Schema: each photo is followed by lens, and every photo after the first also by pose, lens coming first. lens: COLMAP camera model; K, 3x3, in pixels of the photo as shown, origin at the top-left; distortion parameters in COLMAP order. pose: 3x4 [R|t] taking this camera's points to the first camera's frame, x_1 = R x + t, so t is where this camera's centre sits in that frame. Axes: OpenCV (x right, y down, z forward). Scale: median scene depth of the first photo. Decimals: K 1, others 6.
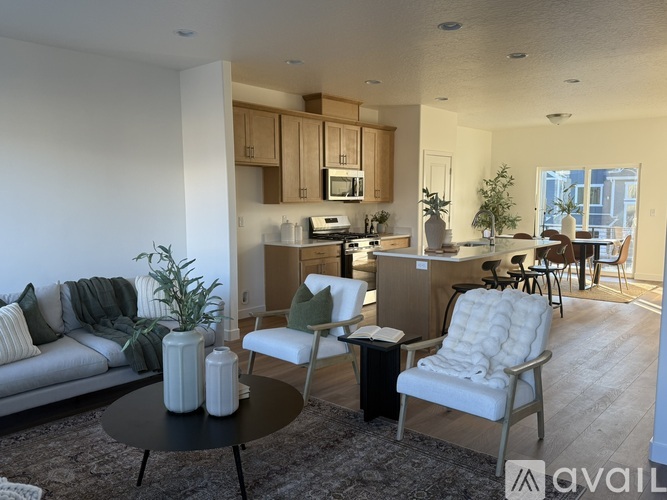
lens RADIAL K [[543.2, 0, 333.5], [0, 543.2, 250.0], [0, 0, 1]] dist [-0.001405, -0.002970]
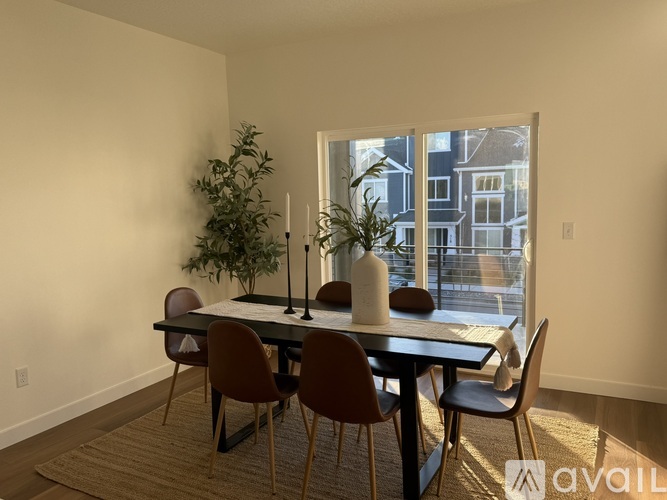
lens RADIAL K [[543.2, 0, 333.5], [0, 543.2, 250.0], [0, 0, 1]] dist [-0.001405, -0.002970]
pose [[0.968729, -0.044770, 0.244049, 0.262835], [0.043211, 0.998997, 0.011741, -0.057261], [-0.244330, -0.000828, 0.969692, 0.540587]]
